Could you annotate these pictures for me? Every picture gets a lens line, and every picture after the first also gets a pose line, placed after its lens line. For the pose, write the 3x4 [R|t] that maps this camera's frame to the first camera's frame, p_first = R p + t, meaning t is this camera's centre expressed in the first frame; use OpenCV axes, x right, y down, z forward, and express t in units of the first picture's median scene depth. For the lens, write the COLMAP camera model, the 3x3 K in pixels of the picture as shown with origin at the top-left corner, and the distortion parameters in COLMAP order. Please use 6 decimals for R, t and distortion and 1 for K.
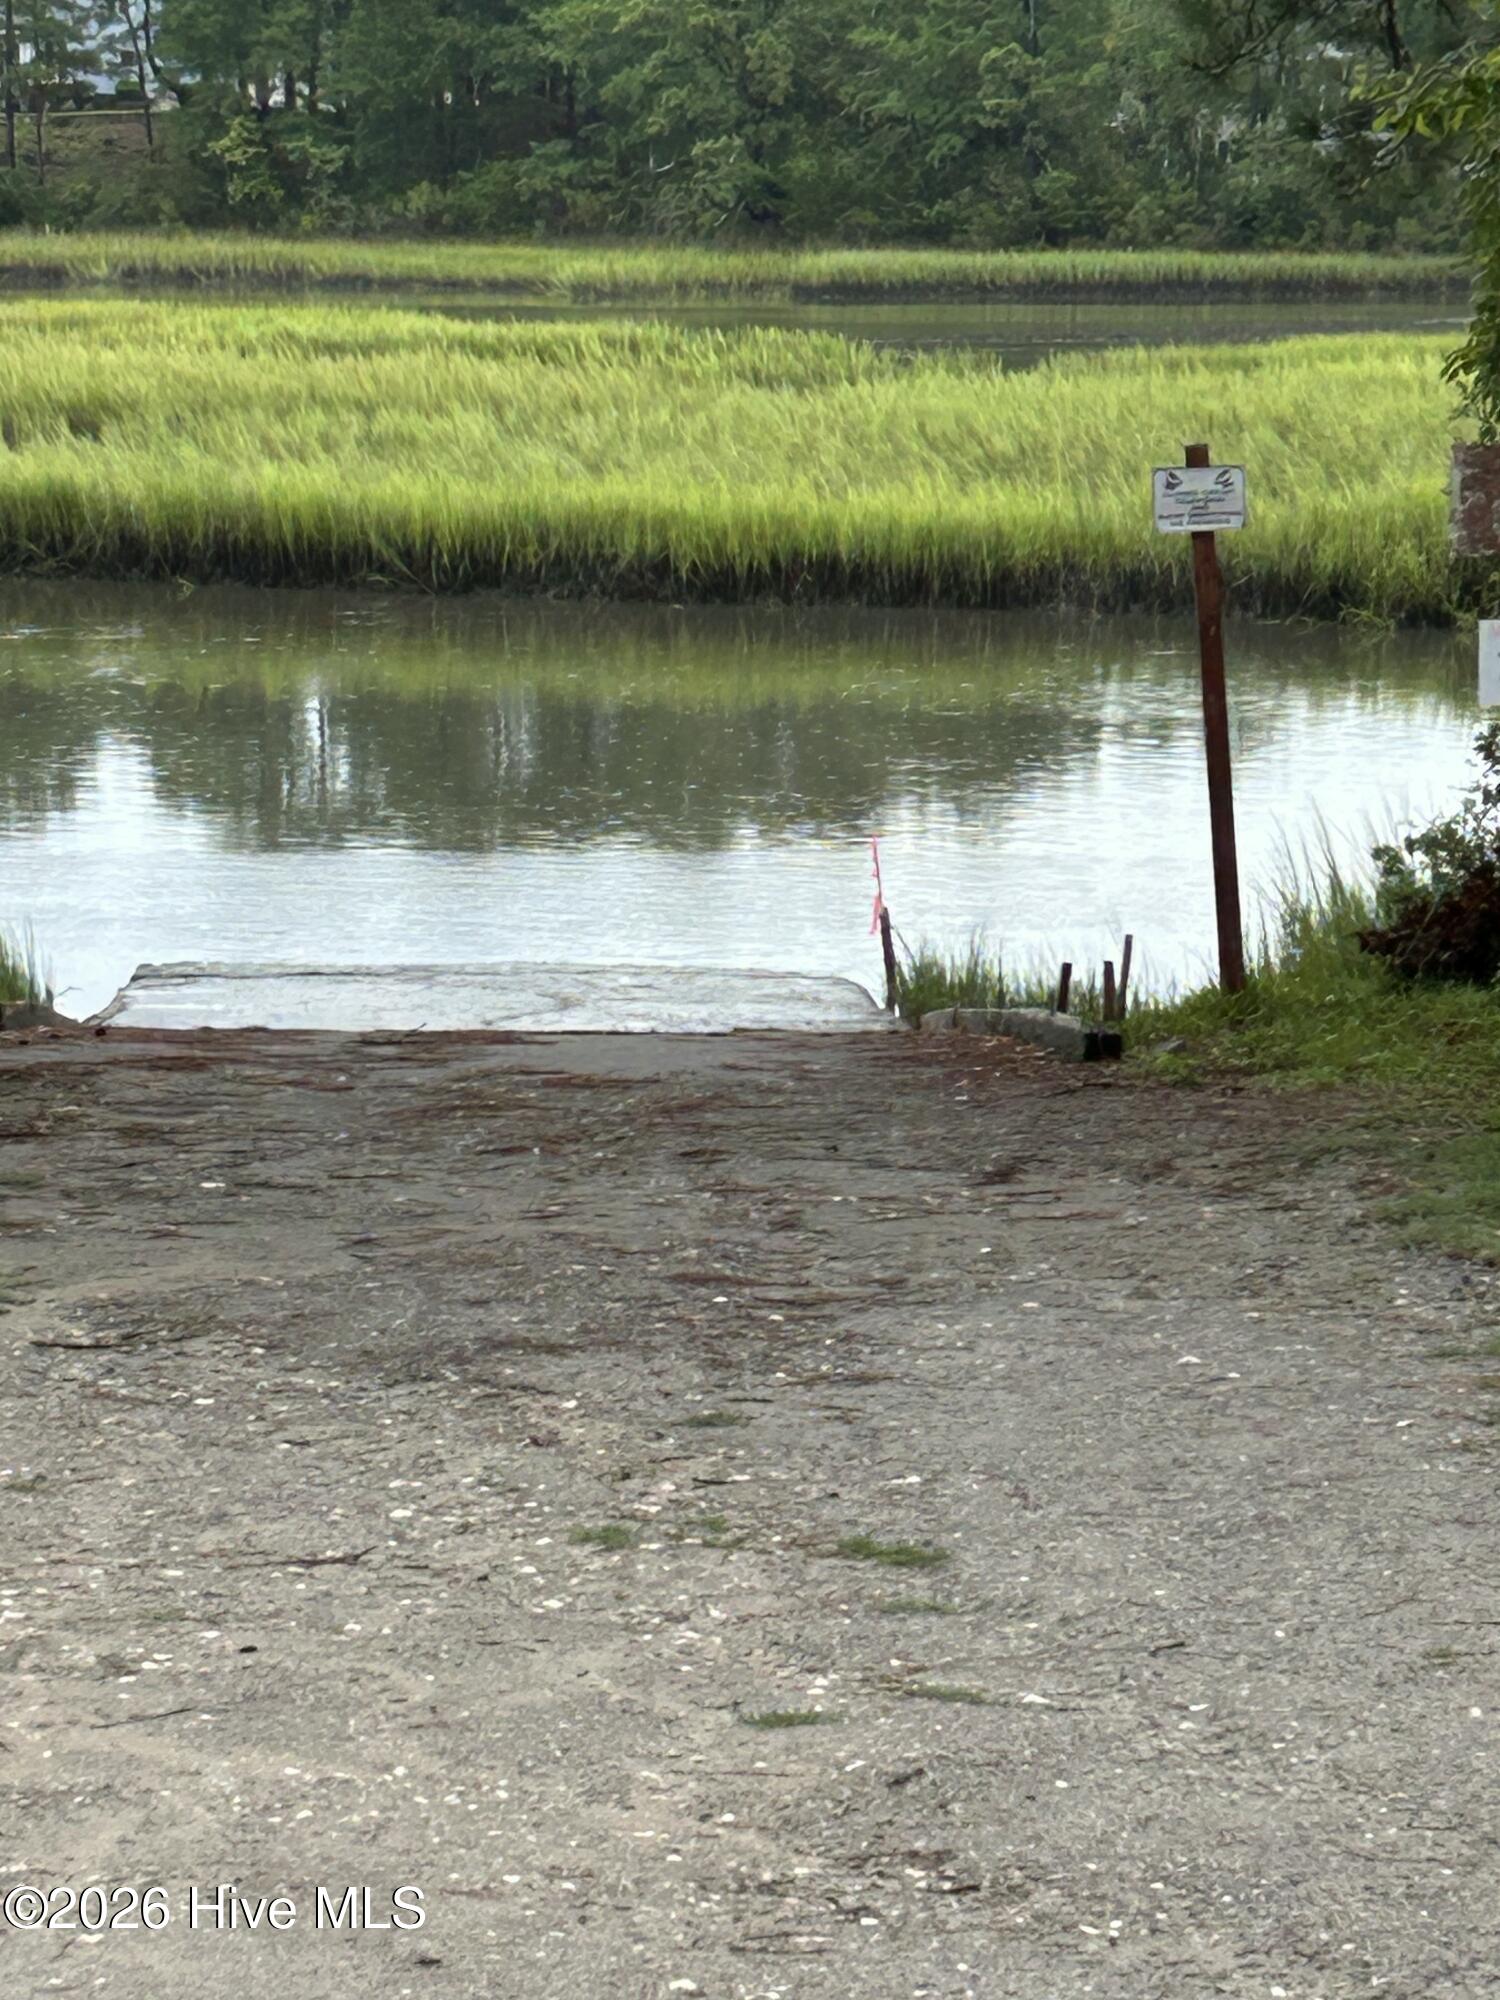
lens RADIAL K [[6726.5, 0, 720.3], [0, 6726.5, 979.3], [0, 0, 1]] dist [0.289428, 0.000000]
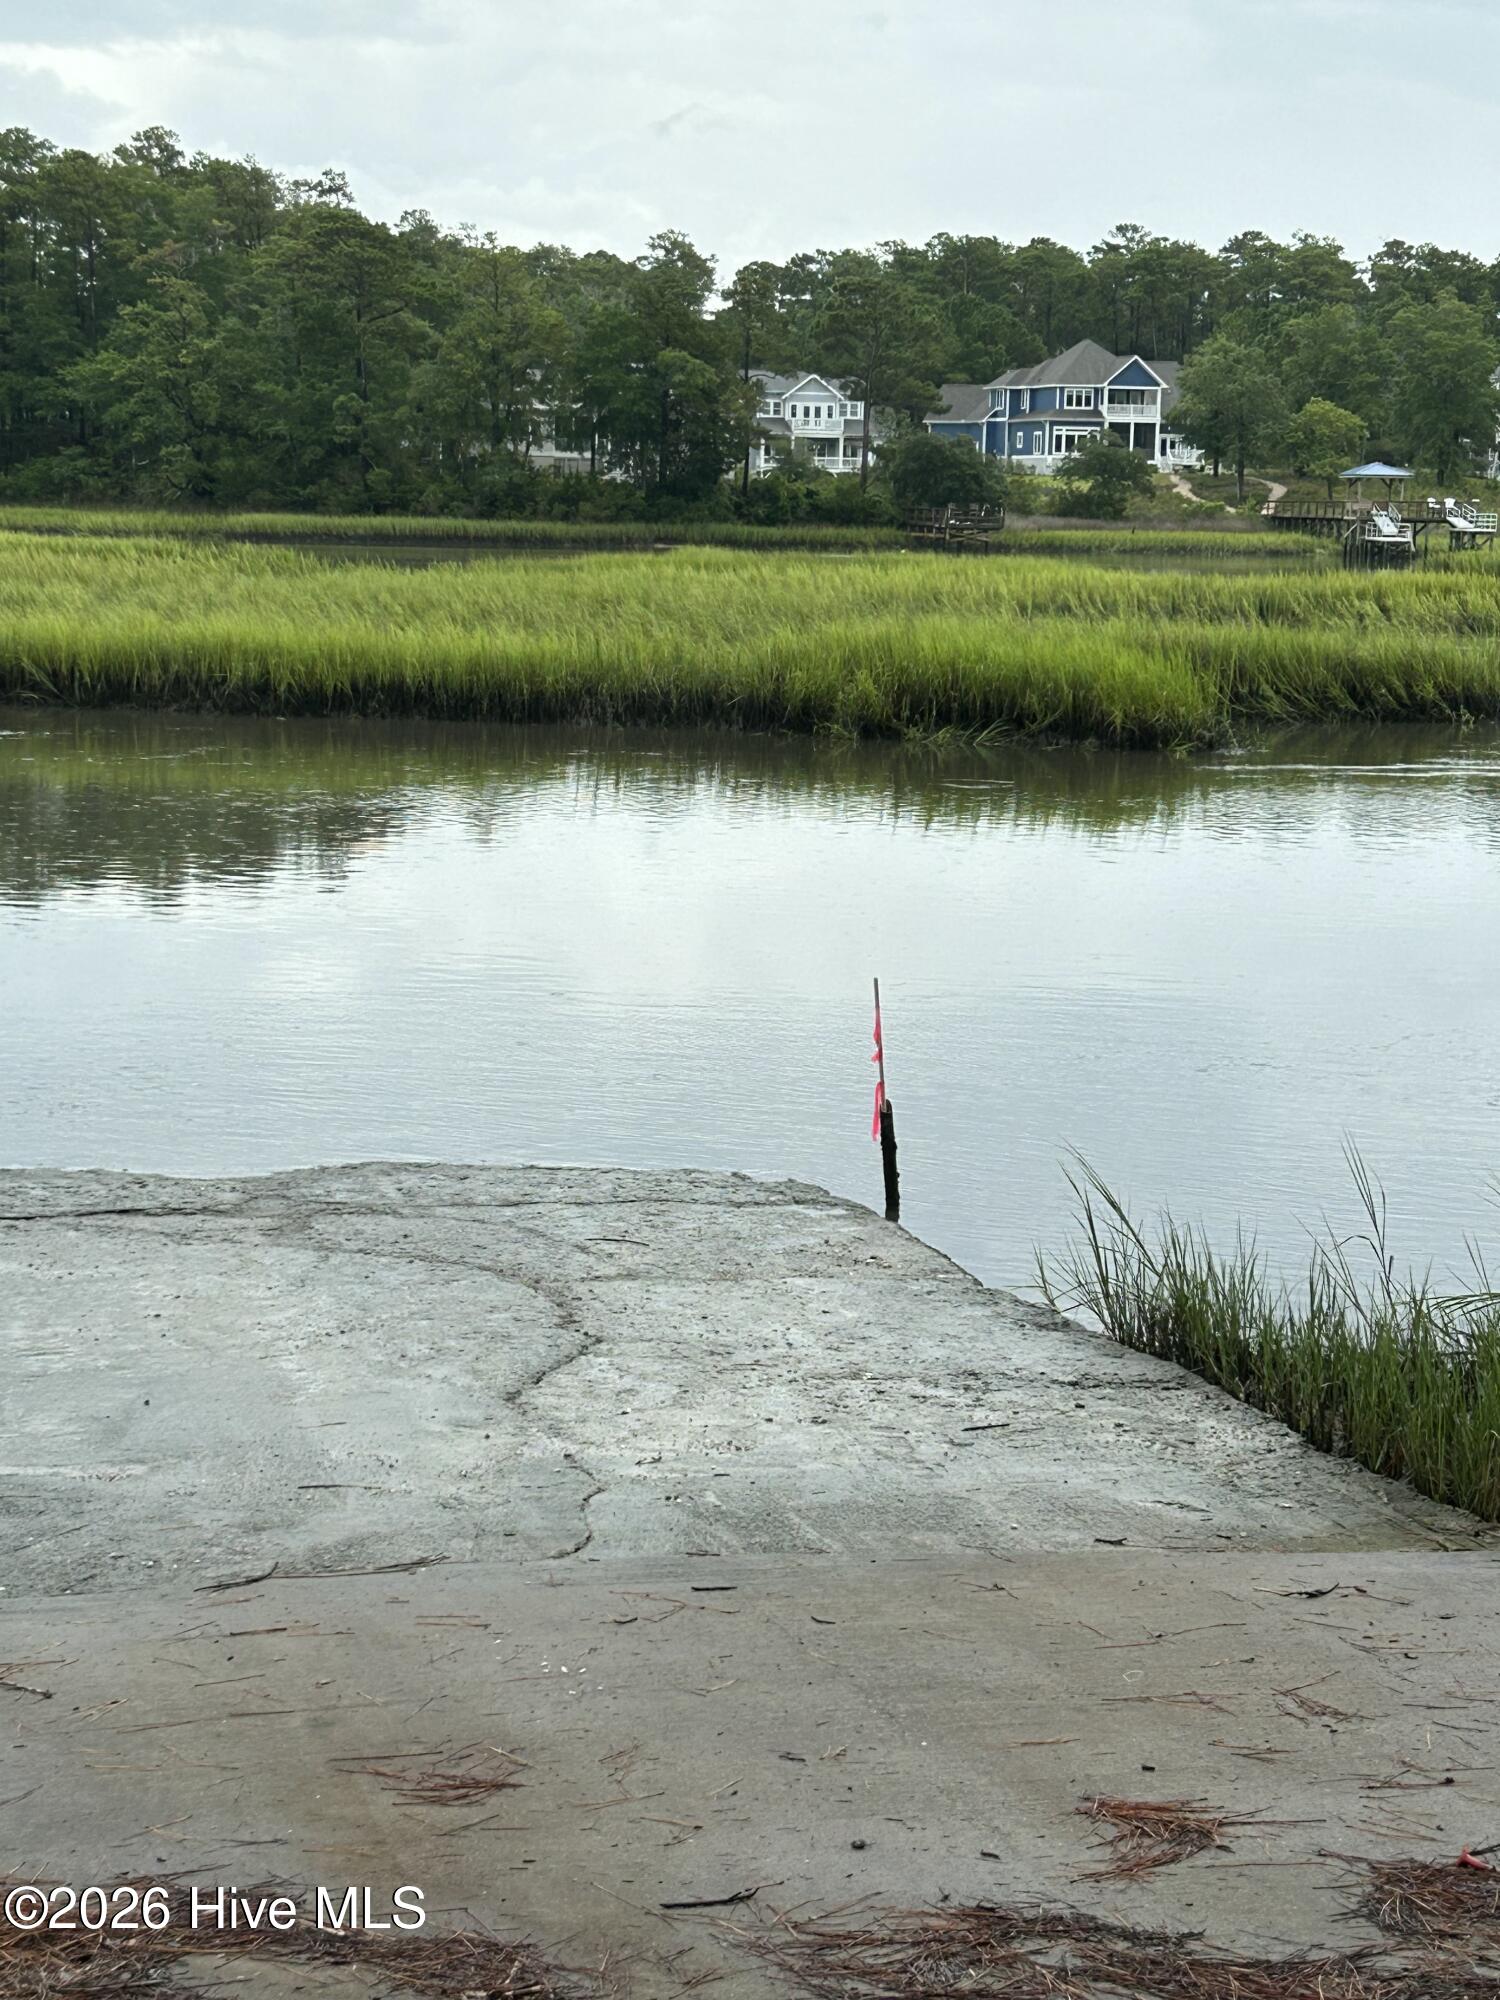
lens RADIAL K [[3585.3, 0, 690.8], [0, 3585.3, 987.2], [0, 0, 1]] dist [0.126355, 0.000000]
pose [[0.988595, -0.008052, 0.150381, -0.009462], [0.005653, 0.999850, 0.016372, -0.005043], [-0.150490, -0.015335, 0.988493, 0.101998]]
